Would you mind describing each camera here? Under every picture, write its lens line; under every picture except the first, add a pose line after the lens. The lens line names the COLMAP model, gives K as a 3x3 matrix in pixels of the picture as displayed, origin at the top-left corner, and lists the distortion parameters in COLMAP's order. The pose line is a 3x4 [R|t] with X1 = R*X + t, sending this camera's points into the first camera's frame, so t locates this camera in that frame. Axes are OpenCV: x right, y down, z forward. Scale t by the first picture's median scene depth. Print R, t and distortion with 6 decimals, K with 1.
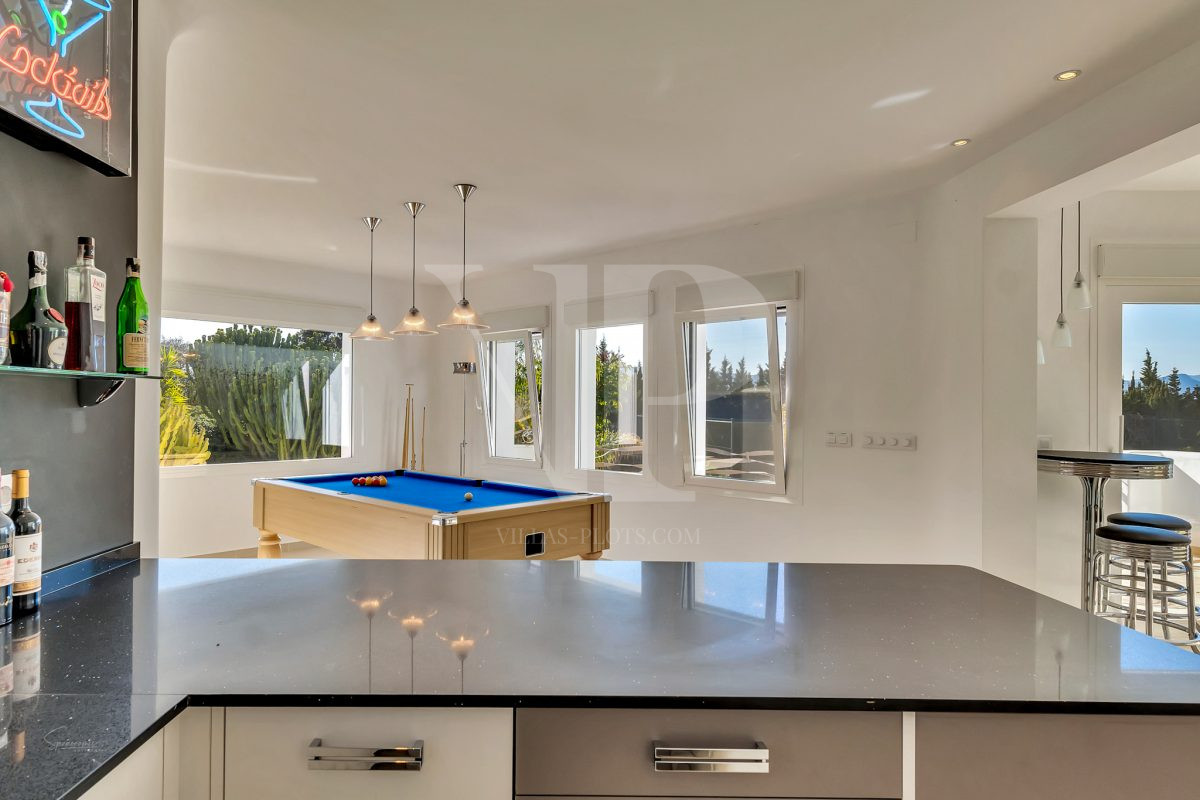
lens RADIAL K [[667.0, 0, 575.0], [0, 667.0, 398.7], [0, 0, 1]] dist [-0.006444, 0.000430]
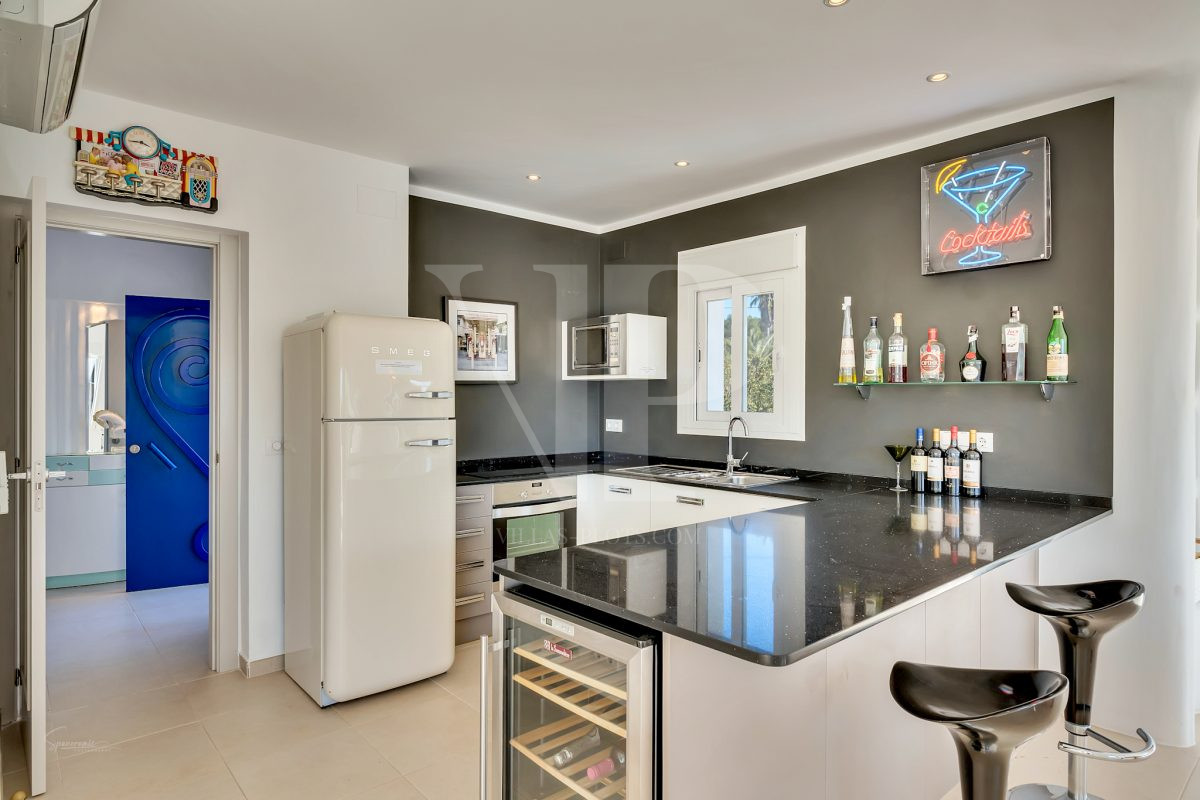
lens RADIAL K [[667.0, 0, 590.0], [0, 667.0, 393.5], [0, 0, 1]] dist [-0.006444, 0.000430]
pose [[-0.765710, -0.007792, -0.643139, 1.315778], [-0.000511, 0.999934, -0.011507, 0.015385], [0.643186, -0.008483, -0.765663, 1.642007]]
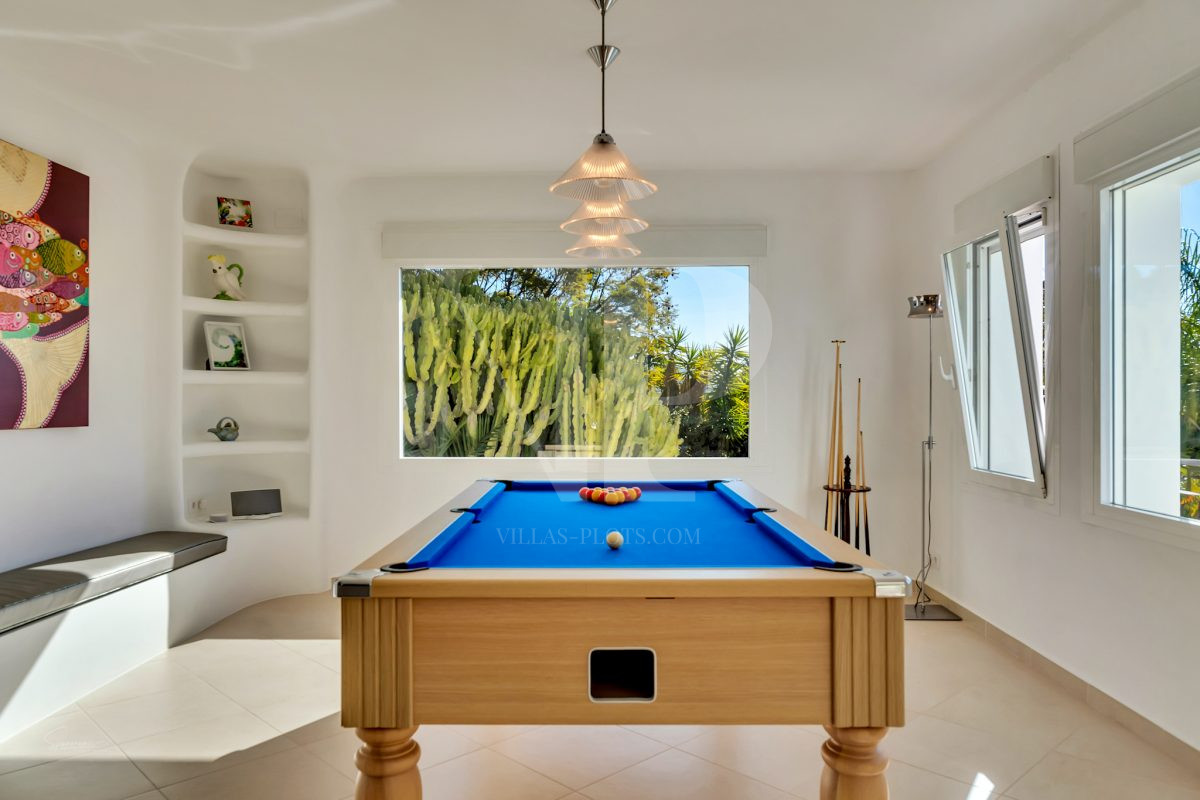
lens RADIAL K [[850.2, 0, 608.9], [0, 850.2, 402.8], [0, 0, 1]] dist [-0.015664, 0.008676]
pose [[0.685398, -0.002911, -0.728163, 0.712814], [0.014455, 0.999849, 0.009609, 0.104160], [0.728025, -0.017112, 0.685337, 1.459272]]
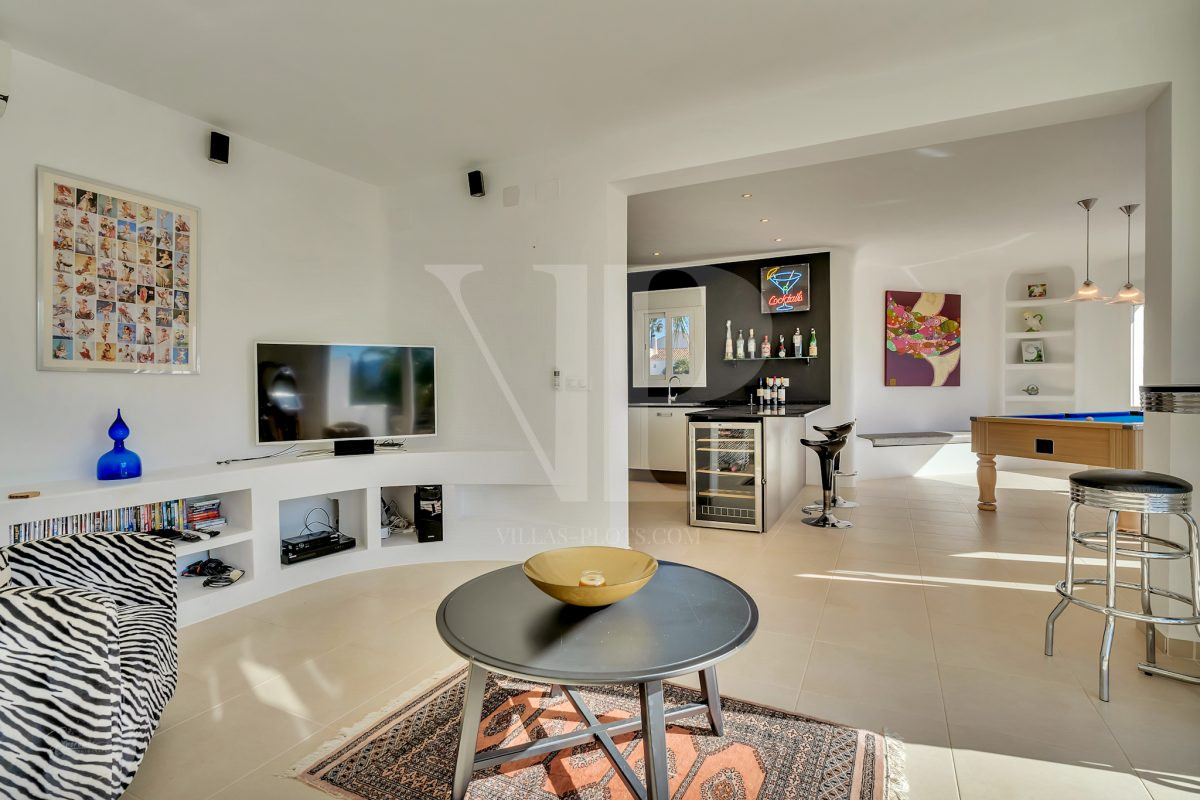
lens RADIAL K [[598.4, 0, 587.6], [0, 598.4, 392.1], [0, 0, 1]] dist [0.002159, 0.000557]
pose [[-0.460114, 0.005978, -0.887840, 3.638186], [0.014672, 0.999892, -0.000871, 0.184315], [0.887738, -0.013427, -0.460152, 1.613886]]
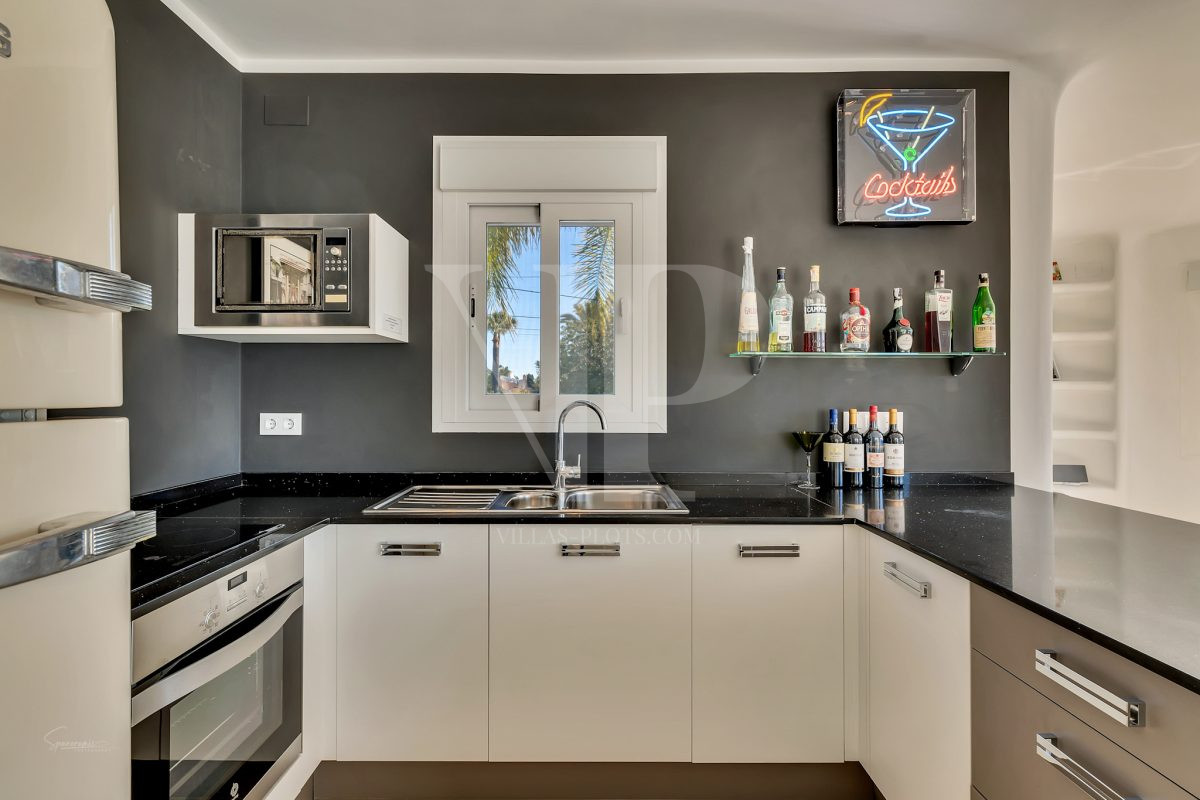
lens RADIAL K [[598.4, 0, 598.5], [0, 598.4, 387.3], [0, 0, 1]] dist [0.002159, 0.000557]
pose [[-0.024650, -0.012537, -0.999618, 0.753877], [0.005323, 0.999906, -0.012671, 0.057752], [0.999682, -0.005633, -0.024581, 0.198481]]
